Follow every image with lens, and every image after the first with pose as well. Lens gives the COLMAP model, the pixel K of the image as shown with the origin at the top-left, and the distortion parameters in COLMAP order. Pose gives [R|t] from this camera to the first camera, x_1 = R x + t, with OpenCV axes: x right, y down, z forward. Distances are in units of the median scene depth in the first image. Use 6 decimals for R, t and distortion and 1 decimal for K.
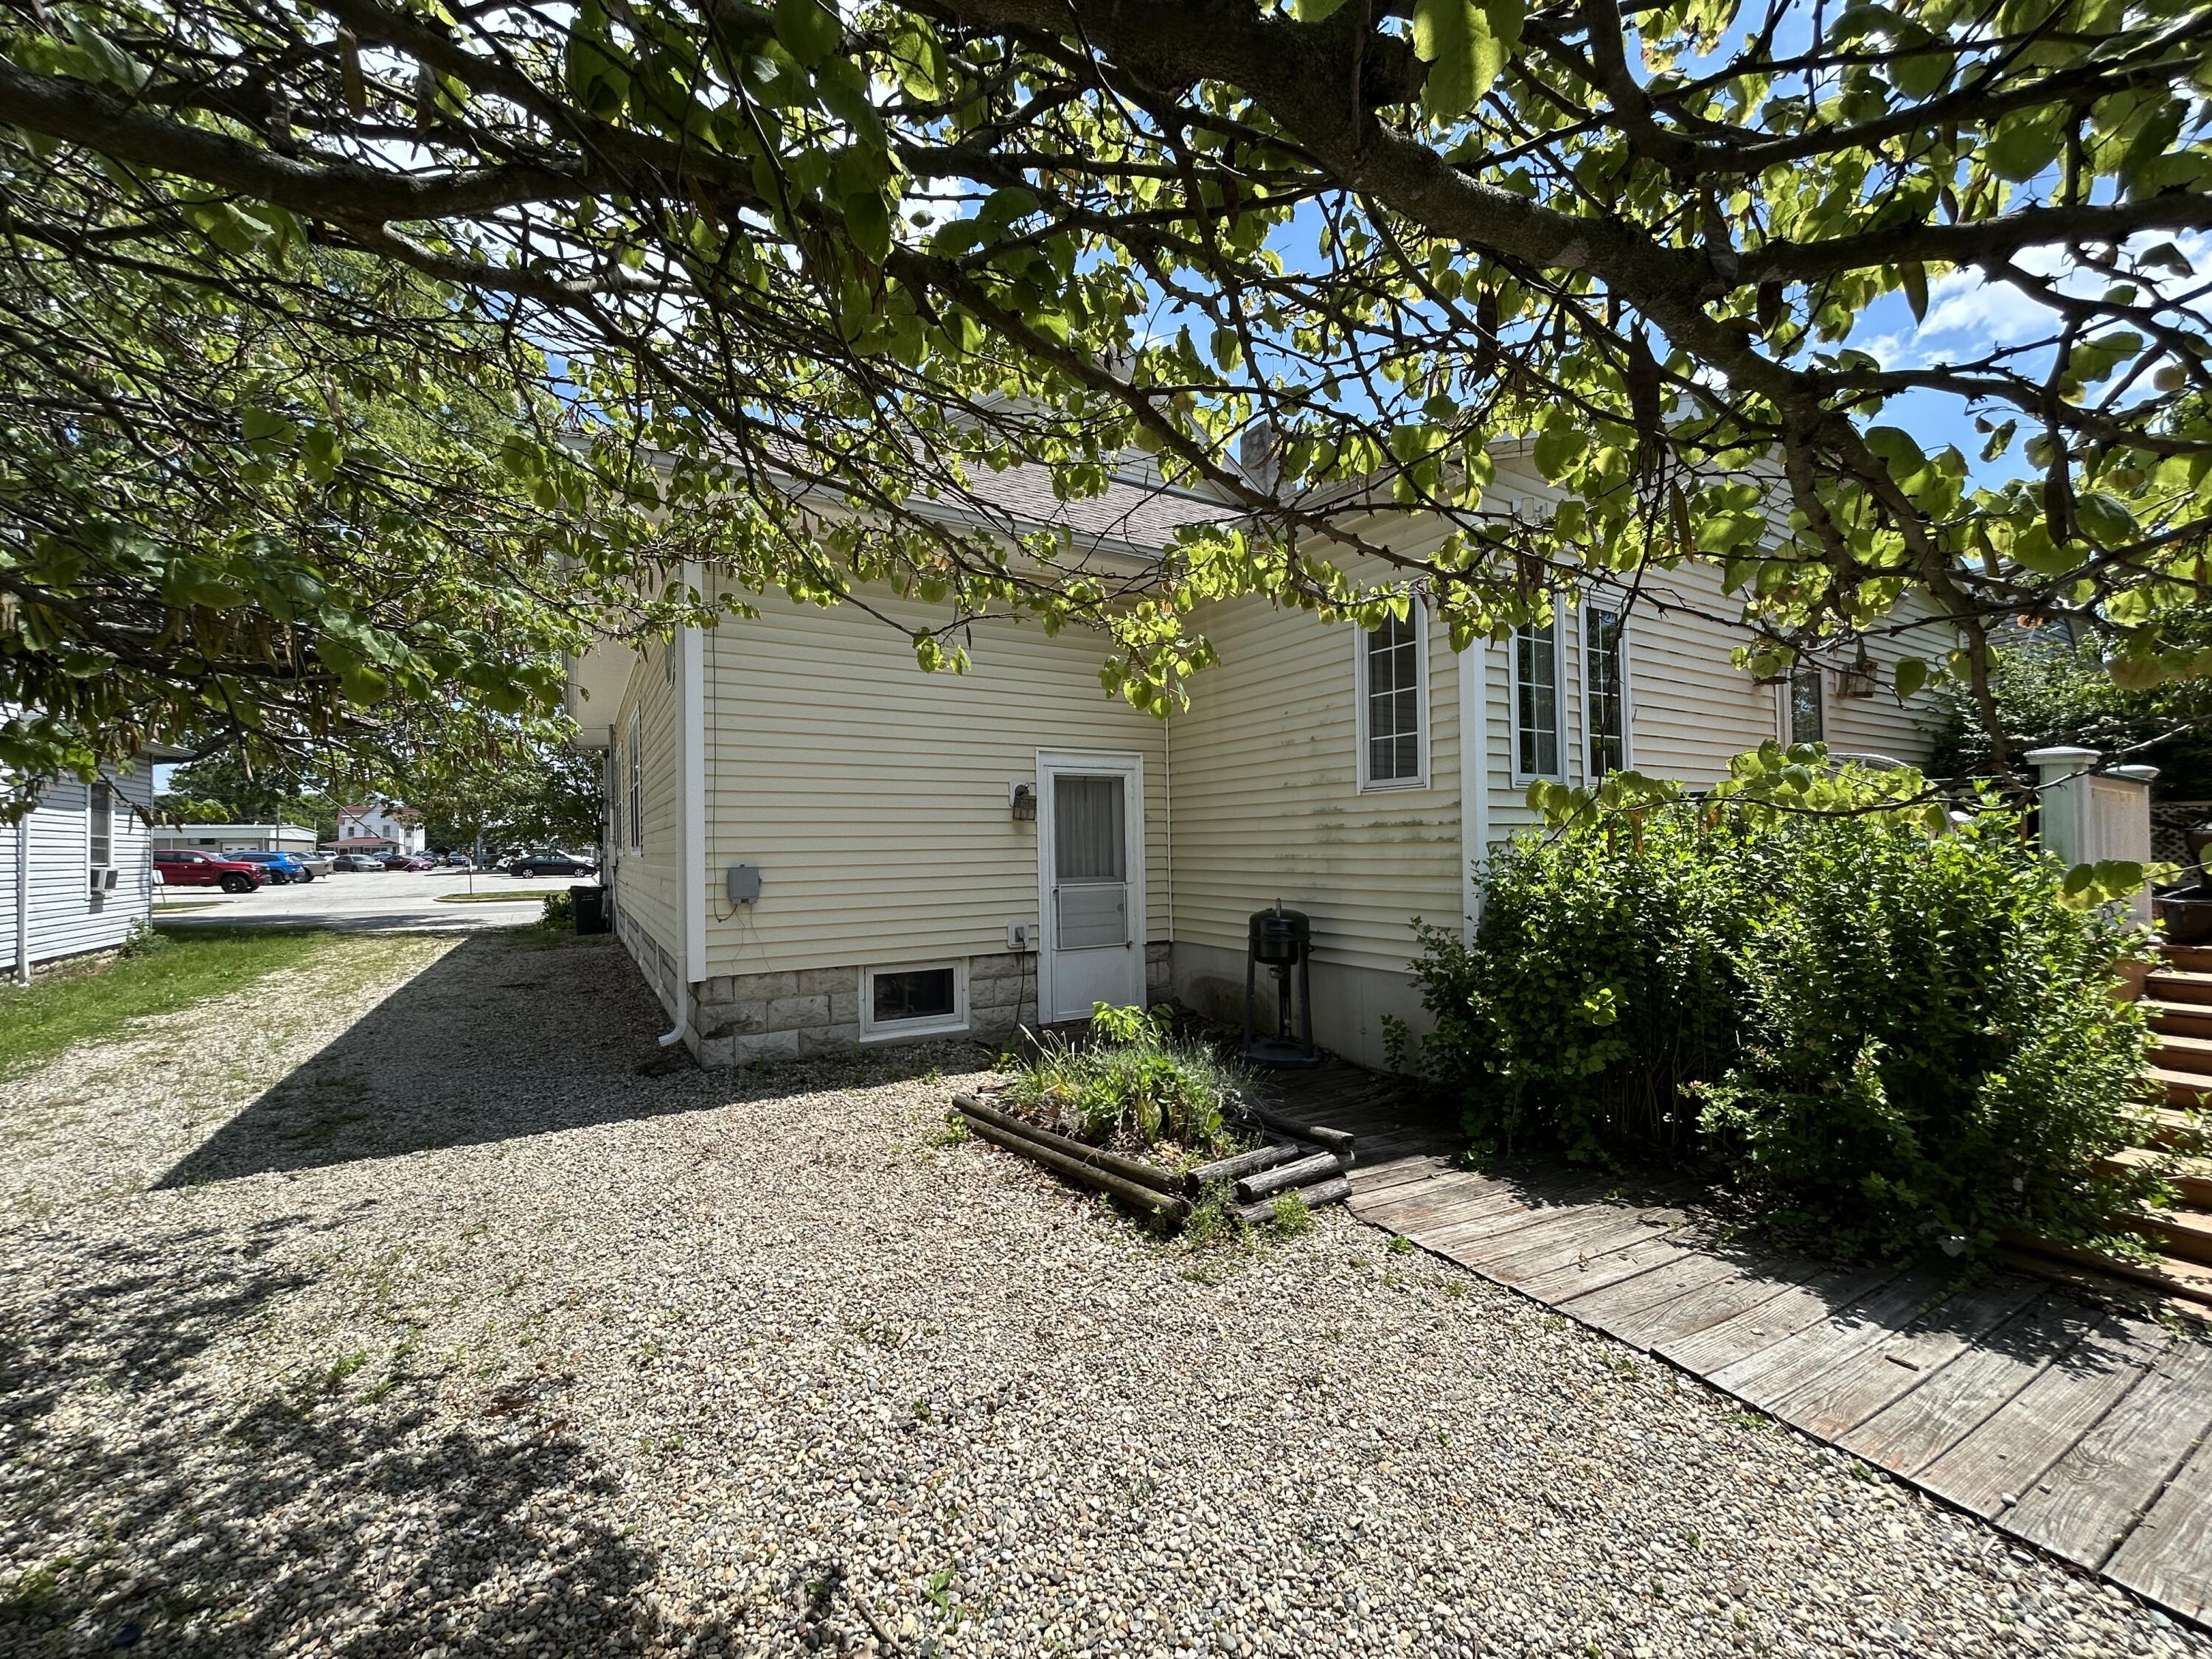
lens RADIAL K [[903.2, 0, 1100.5], [0, 903.2, 838.7], [0, 0, 1]] dist [0.002414, 0.000178]
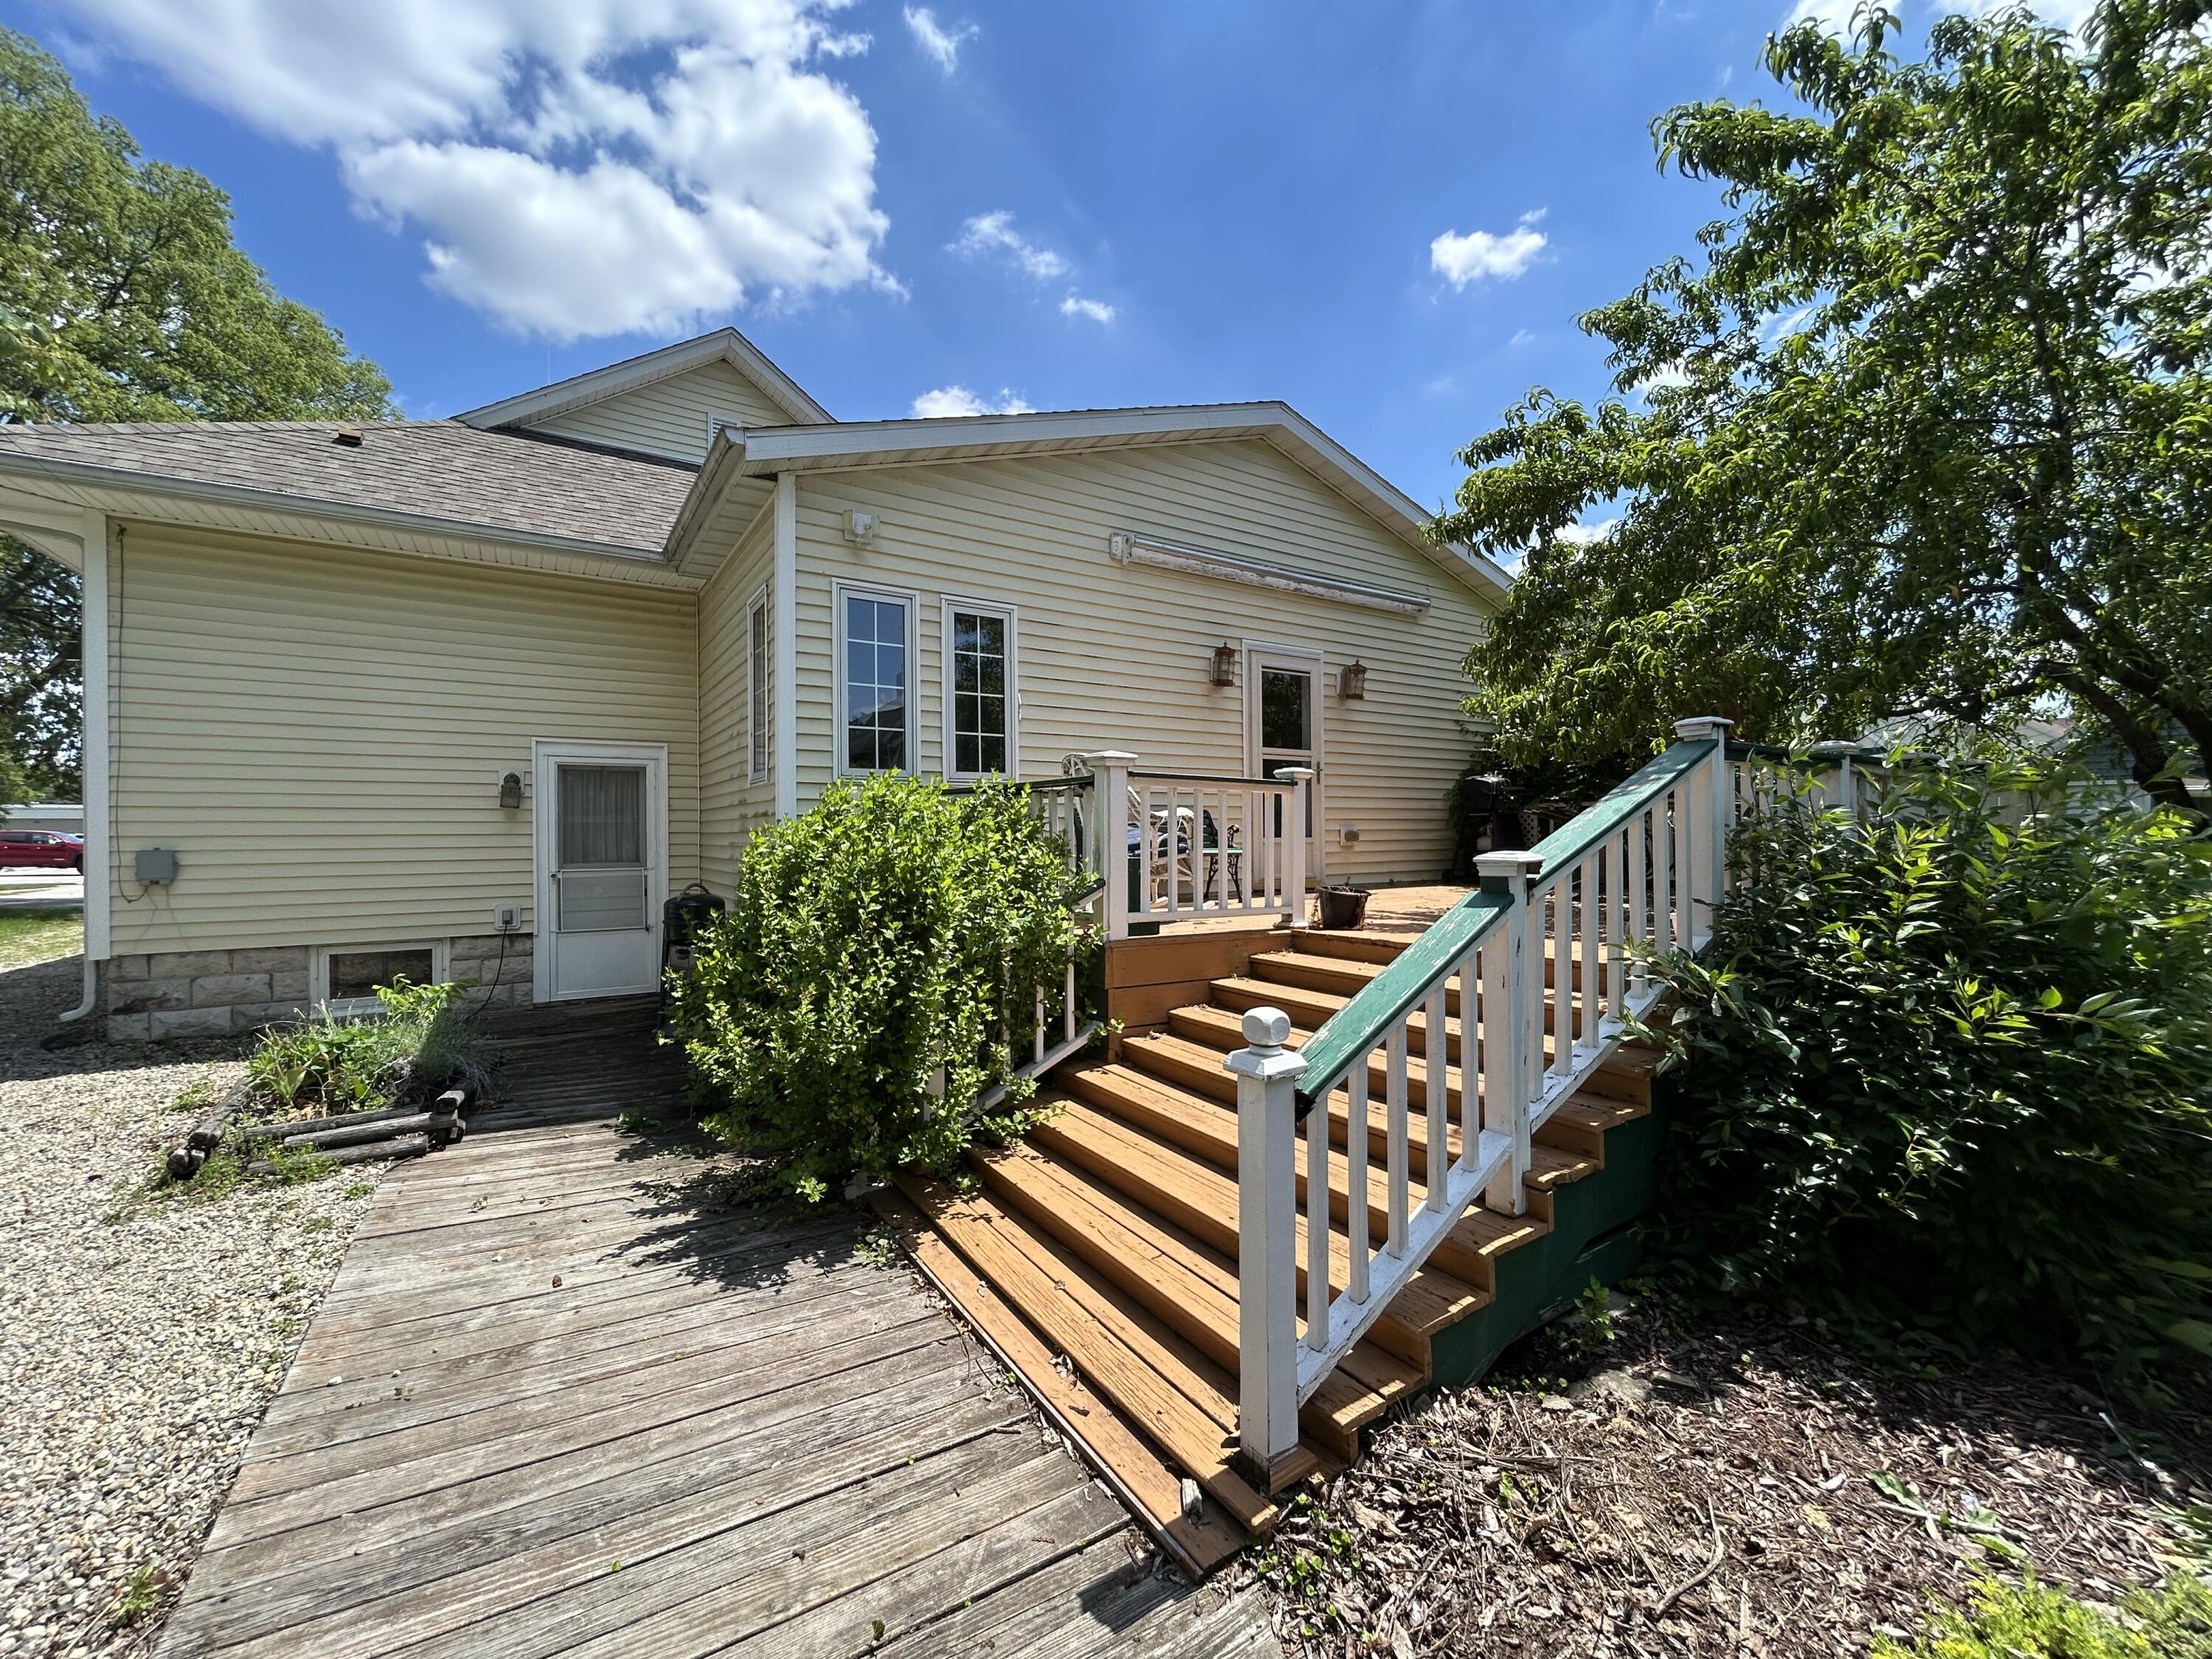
lens RADIAL K [[903.2, 0, 1103.8], [0, 903.2, 827.7], [0, 0, 1]] dist [0.002414, 0.000178]
pose [[0.999582, 0.007014, 0.028064, 0.569368], [-0.007079, 0.999972, 0.002235, -0.004297], [-0.028047, -0.002433, 0.999604, -0.066077]]
